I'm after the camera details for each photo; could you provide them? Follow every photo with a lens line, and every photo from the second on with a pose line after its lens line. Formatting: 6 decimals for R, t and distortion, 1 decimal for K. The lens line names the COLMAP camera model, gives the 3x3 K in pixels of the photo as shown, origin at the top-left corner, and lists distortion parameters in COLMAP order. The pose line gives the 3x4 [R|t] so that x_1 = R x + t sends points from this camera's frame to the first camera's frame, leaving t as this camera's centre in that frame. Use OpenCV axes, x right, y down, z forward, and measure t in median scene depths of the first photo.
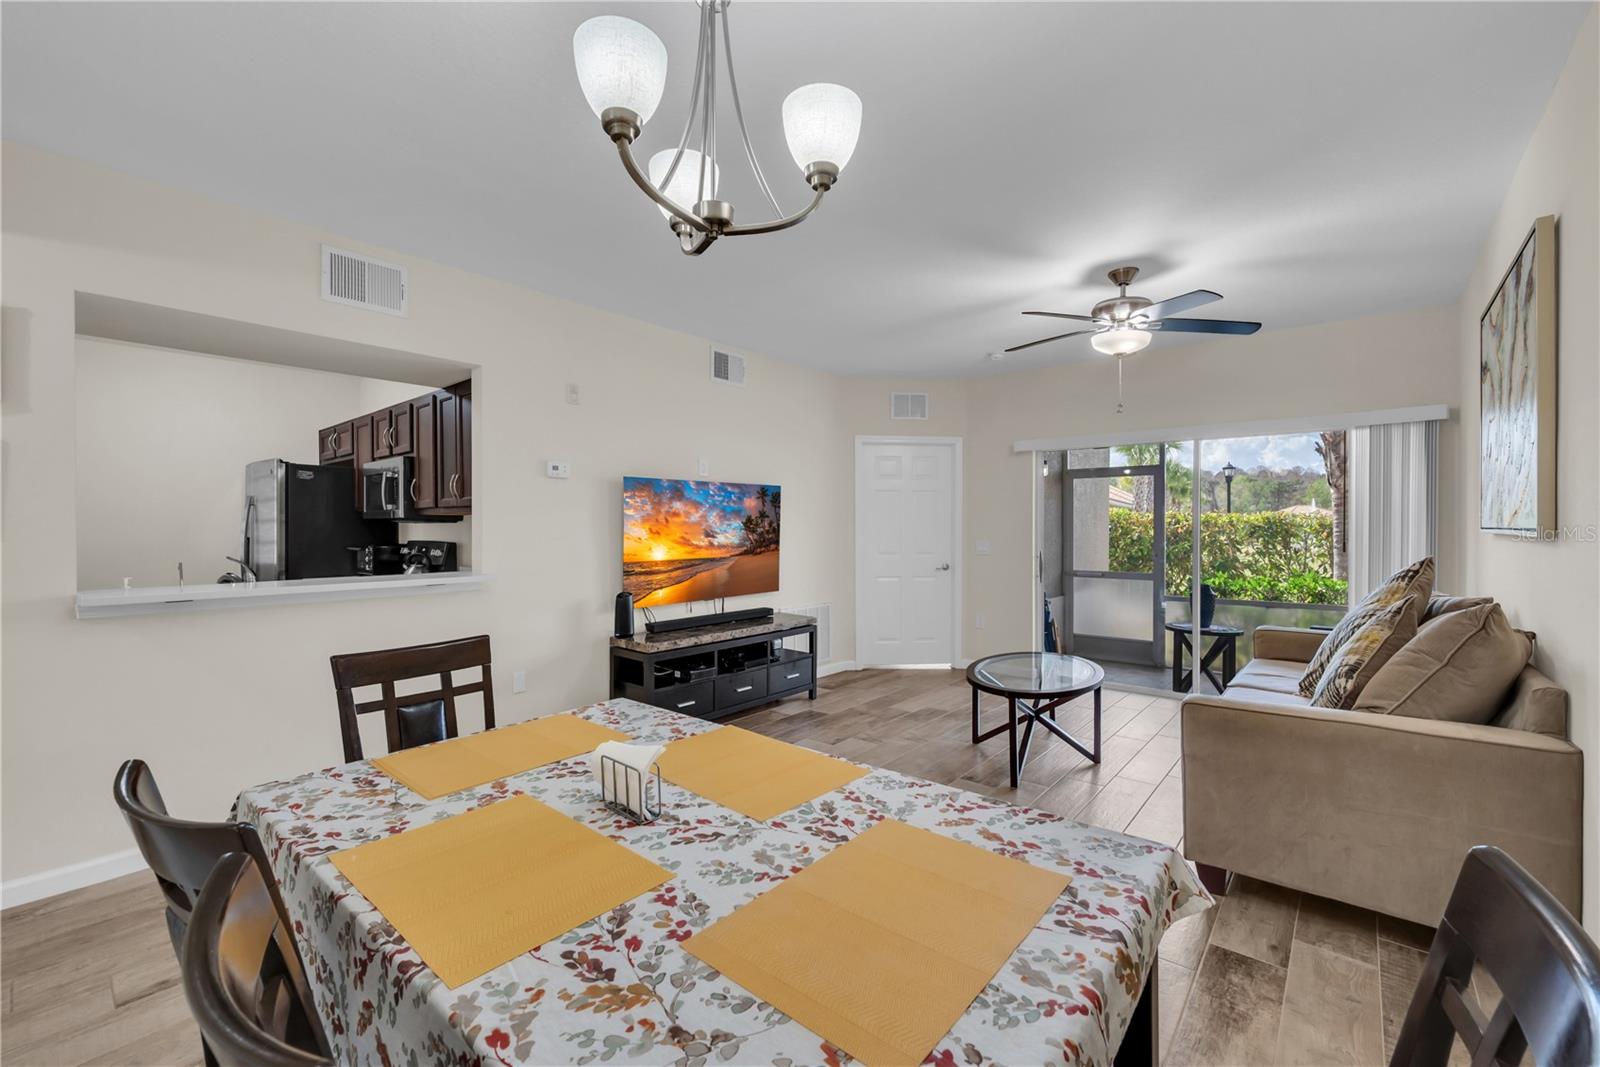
lens RADIAL K [[659.8, 0, 800.0], [0, 659.8, 533.5], [0, 0, 1]] dist [-0.000799, -0.000294]
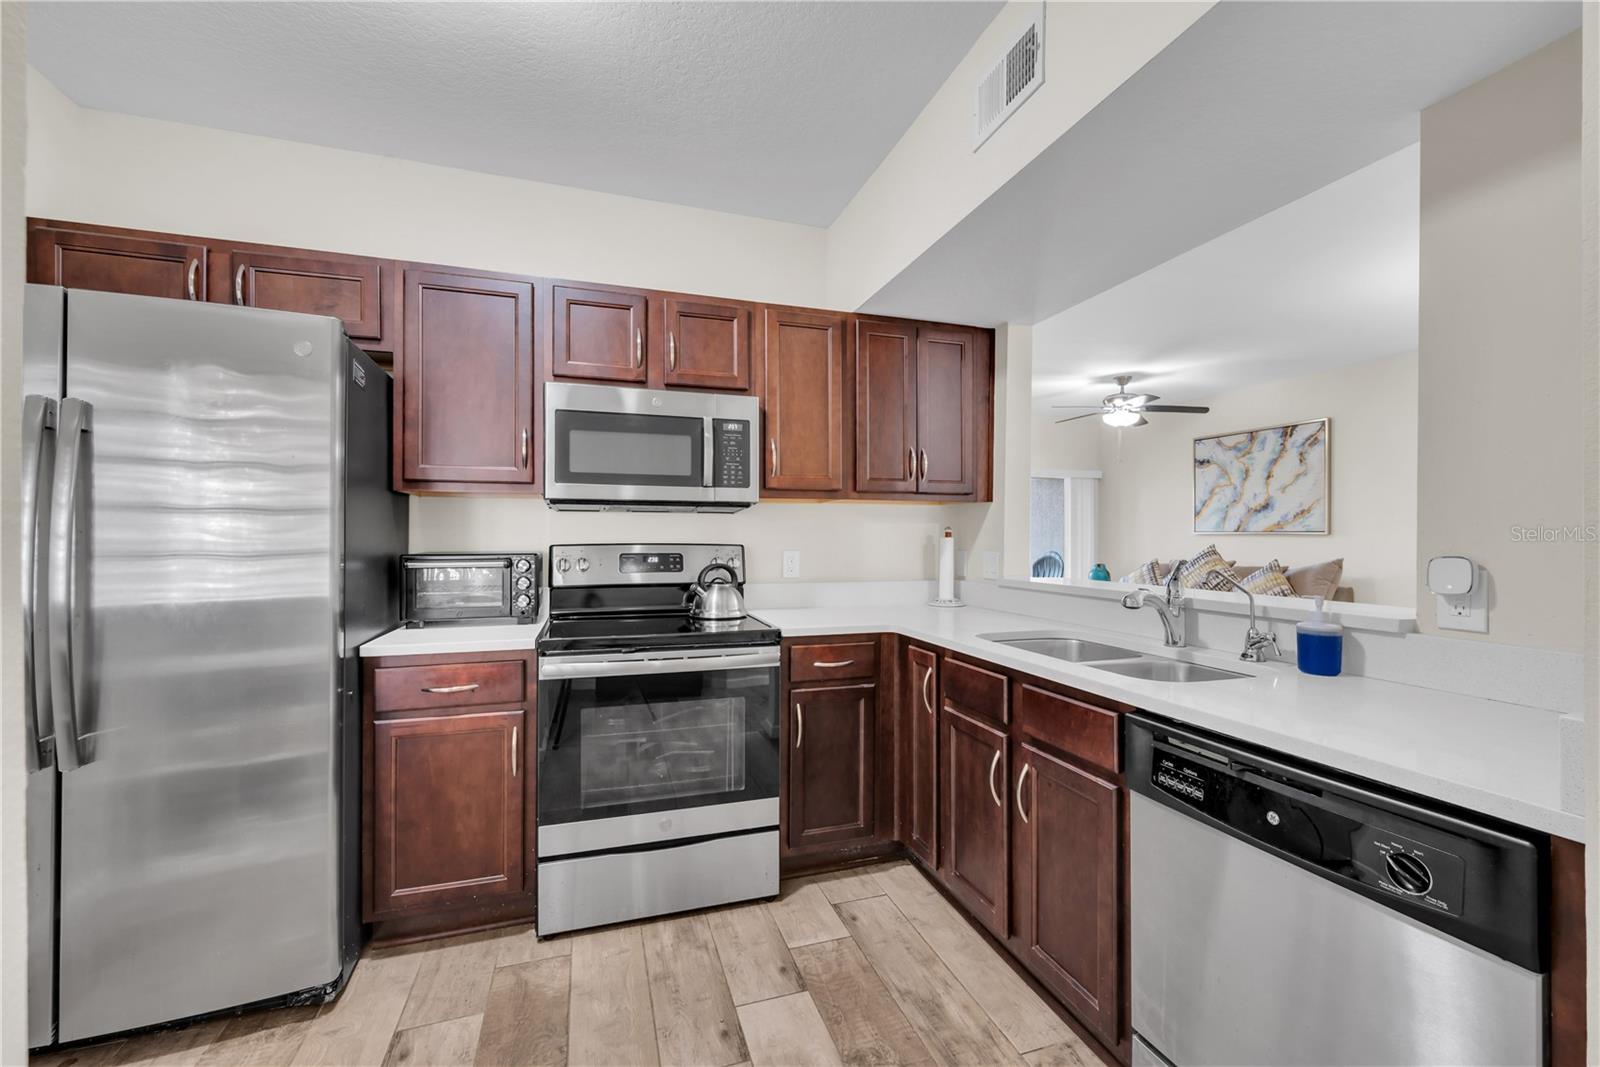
lens RADIAL K [[644.3, 0, 800.0], [0, 644.3, 533.5], [0, 0, 1]] dist [0.002819, 0.000113]
pose [[0.522238, 0.010033, 0.852741, -1.491299], [-0.000544, 0.999935, -0.011431, 0.021212], [-0.852800, 0.005506, 0.522209, 0.948539]]
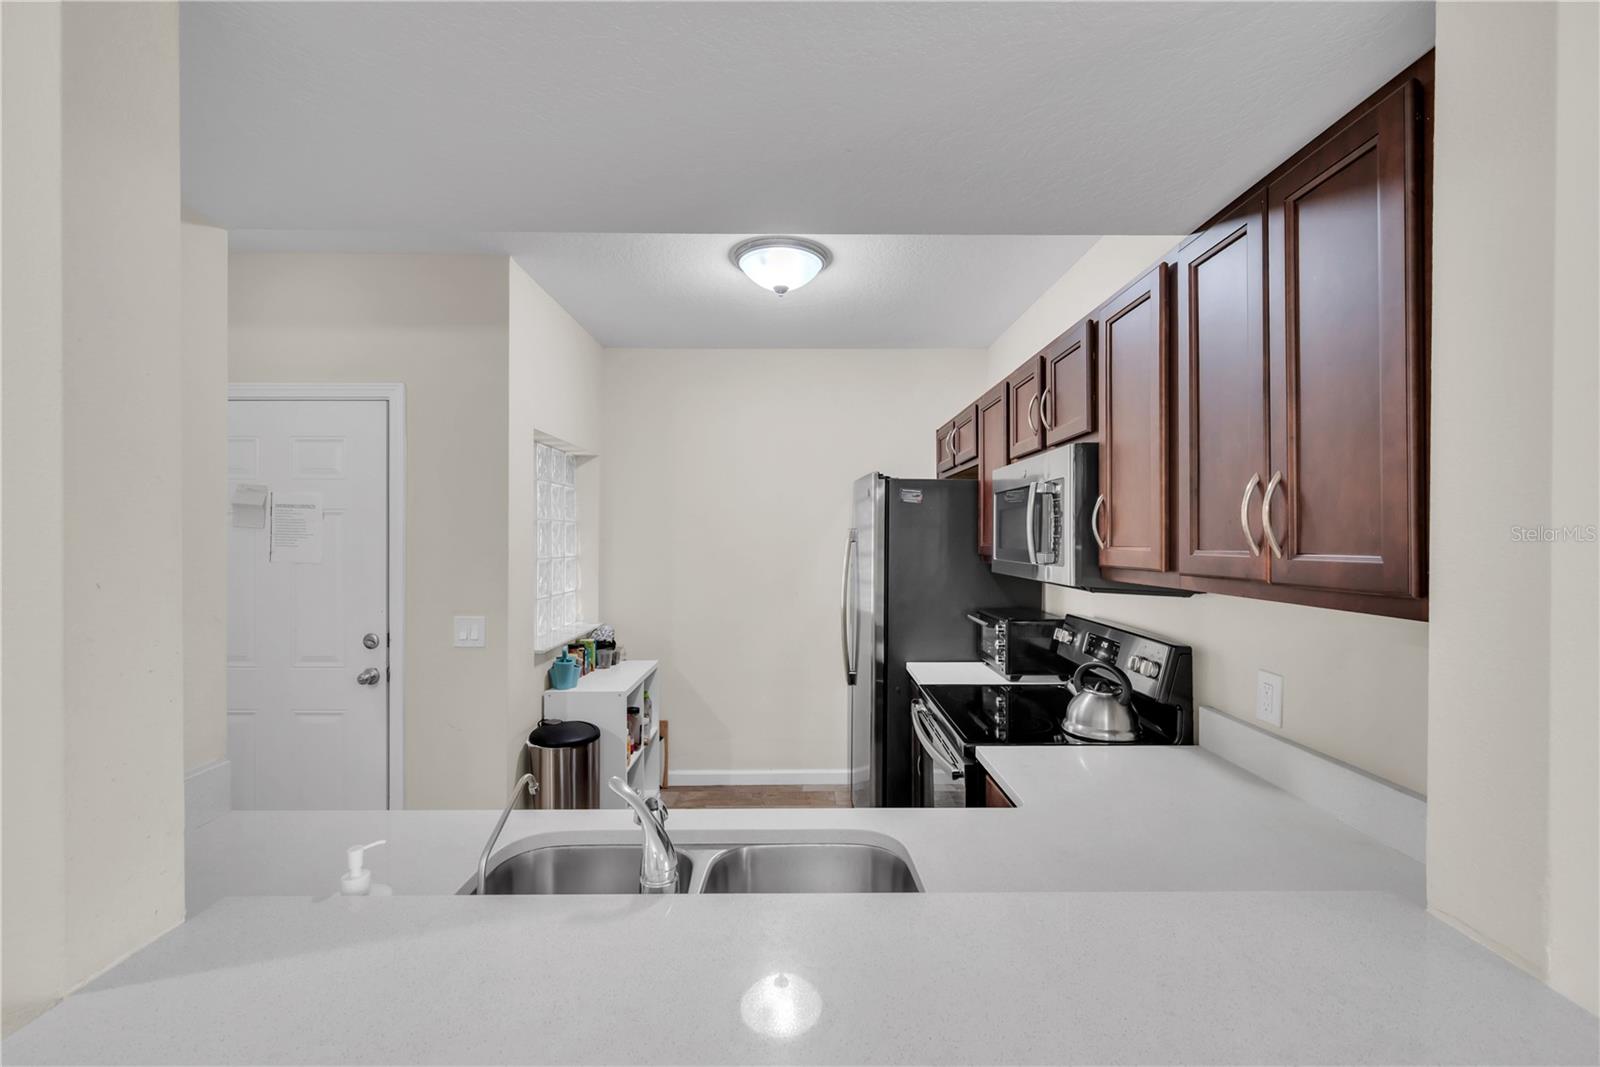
lens RADIAL K [[659.8, 0, 800.0], [0, 659.8, 533.5], [0, 0, 1]] dist [-0.000799, -0.000294]
pose [[0.648850, -0.001603, -0.760915, -0.349572], [-0.005707, 0.999959, -0.006973, -0.049195], [0.760895, 0.008867, 0.648814, 0.524926]]
